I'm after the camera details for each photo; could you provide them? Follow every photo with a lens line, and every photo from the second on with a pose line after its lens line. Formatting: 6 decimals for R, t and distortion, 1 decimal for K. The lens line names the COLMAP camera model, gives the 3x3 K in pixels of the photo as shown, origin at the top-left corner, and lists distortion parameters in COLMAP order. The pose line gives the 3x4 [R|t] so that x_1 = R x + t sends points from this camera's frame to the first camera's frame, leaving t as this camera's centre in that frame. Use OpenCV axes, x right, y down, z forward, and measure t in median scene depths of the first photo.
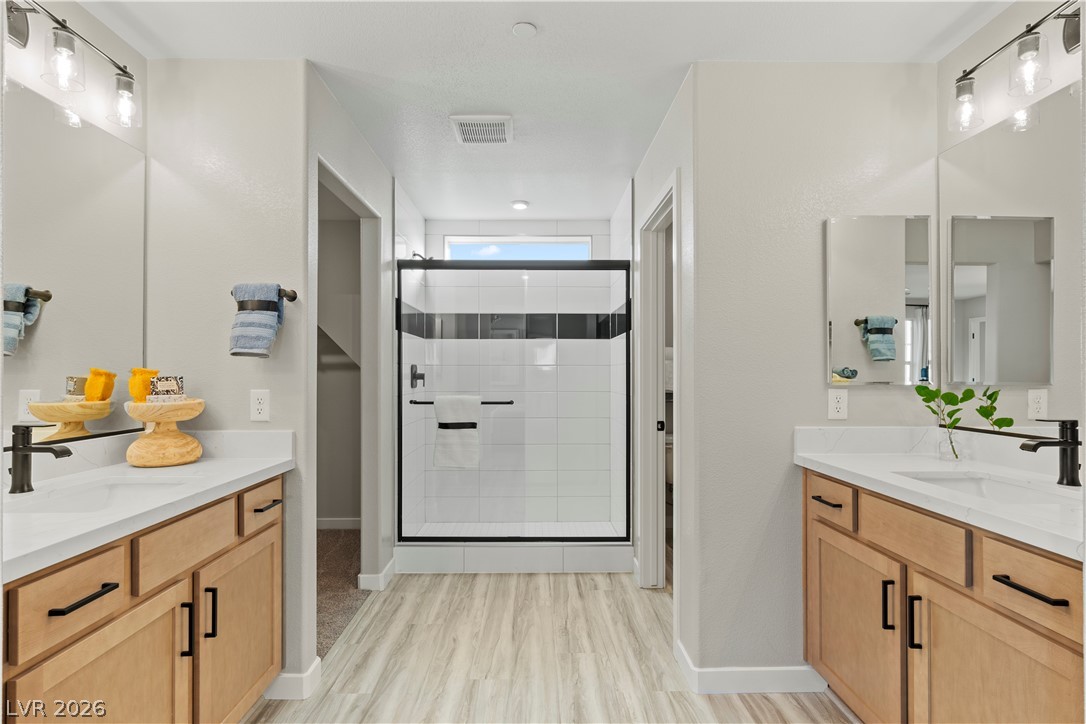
lens RADIAL K [[555.7, 0, 540.5], [0, 555.7, 373.6], [0, 0, 1]] dist [-0.001523, 0.000667]
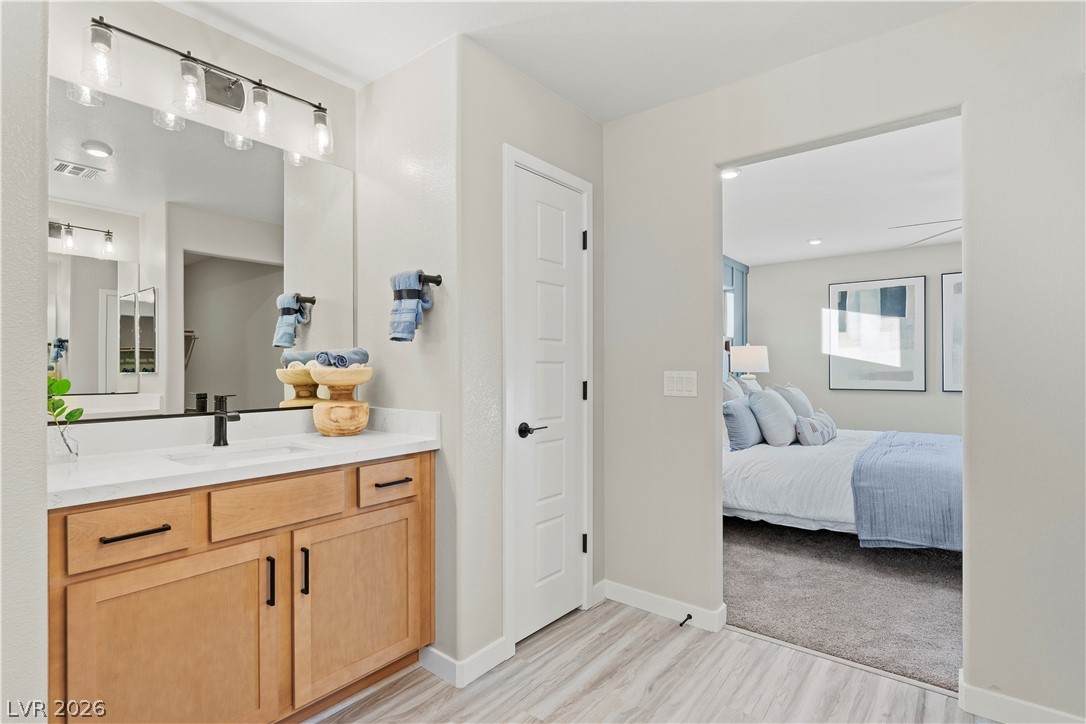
lens RADIAL K [[554.8, 0, 543.0], [0, 554.8, 362.0], [0, 0, 1]] dist [-0.020401, 0.000284]
pose [[0.787554, -0.005073, -0.616225, 0.270884], [-0.000311, 0.999963, -0.008629, 0.014808], [0.616245, 0.006988, 0.787523, 0.255179]]
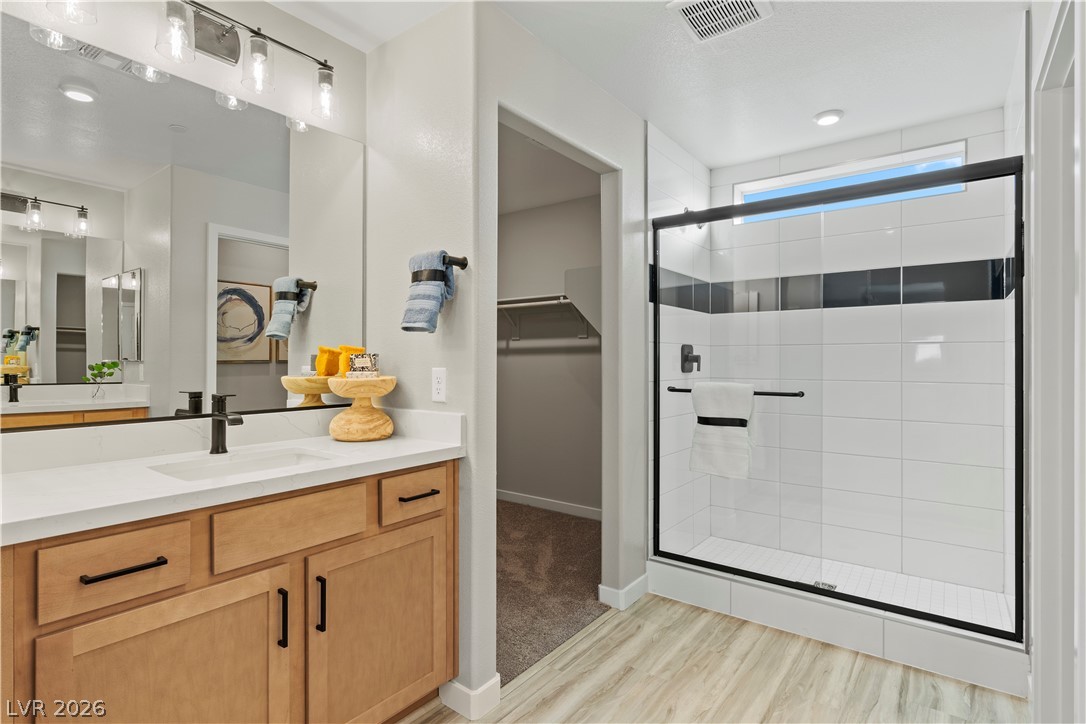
lens RADIAL K [[562.6, 0, 512.2], [0, 562.6, 360.9], [0, 0, 1]] dist [-0.002783, 0.000714]
pose [[0.780654, 0.002155, -0.624960, 0.144992], [-0.002805, 0.999996, -0.000055, 0.013817], [0.624957, 0.001796, 0.780657, 0.277673]]
